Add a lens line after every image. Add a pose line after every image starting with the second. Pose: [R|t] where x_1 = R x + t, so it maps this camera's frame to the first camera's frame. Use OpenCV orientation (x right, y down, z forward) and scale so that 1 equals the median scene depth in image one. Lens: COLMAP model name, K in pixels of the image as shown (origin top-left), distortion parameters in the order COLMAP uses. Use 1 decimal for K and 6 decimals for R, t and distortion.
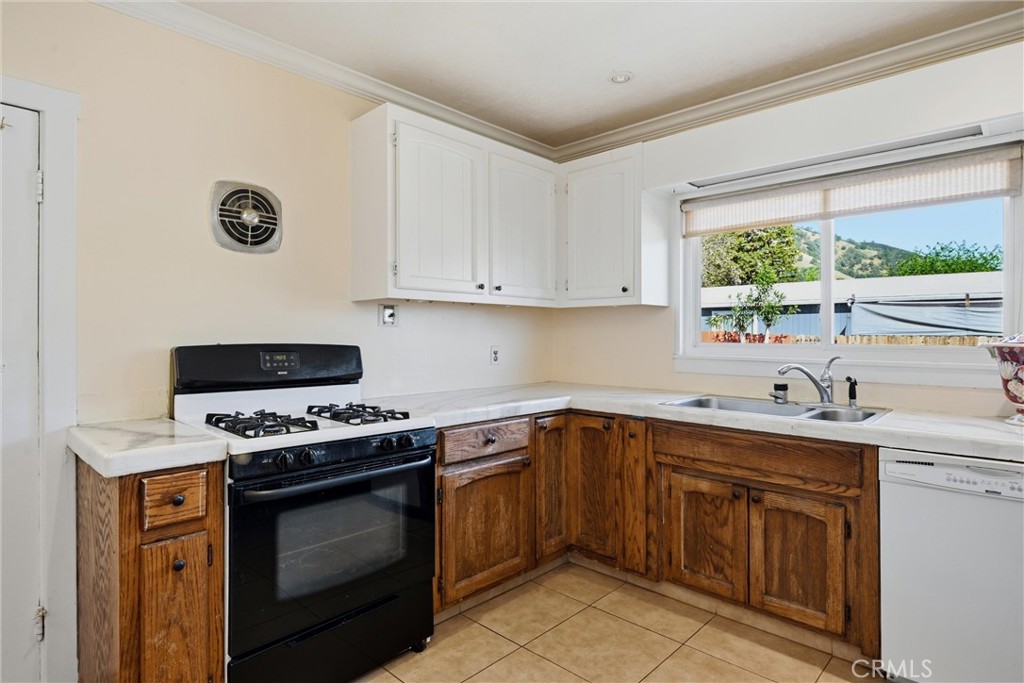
lens RADIAL K [[544.2, 0, 512.0], [0, 544.2, 341.5], [0, 0, 1]] dist [-0.000836, -0.000202]
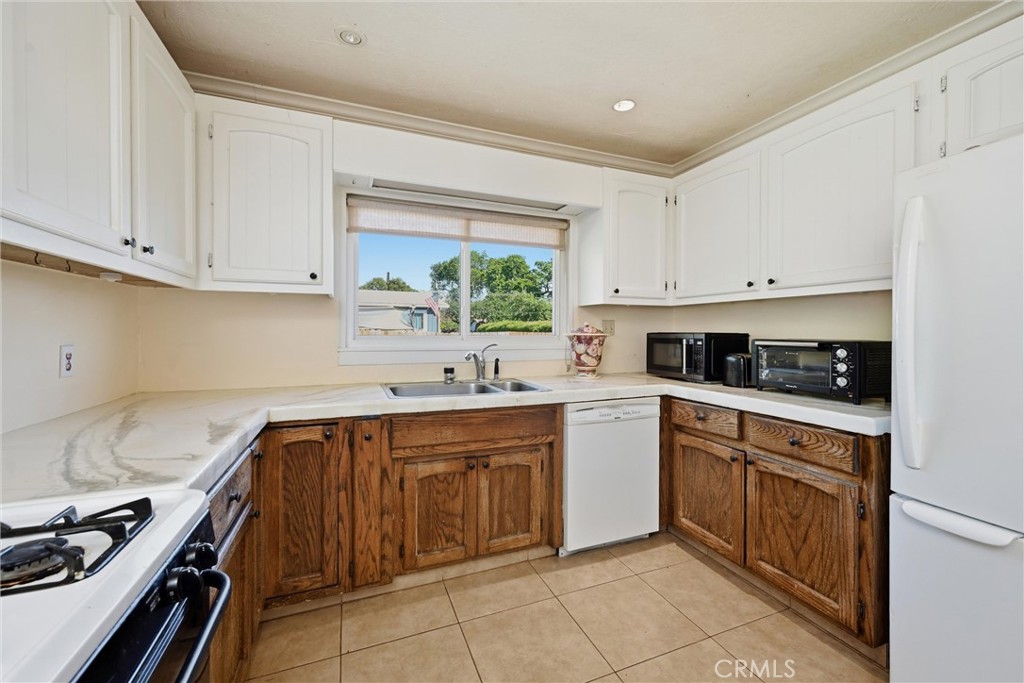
lens RADIAL K [[418.8, 0, 516.2], [0, 418.8, 329.7], [0, 0, 1]] dist [-0.000025, 0.000030]
pose [[0.407794, -0.001978, 0.913072, -0.343582], [0.005641, 0.999984, -0.000353, -0.008072], [-0.913057, 0.005294, 0.407799, 0.516654]]
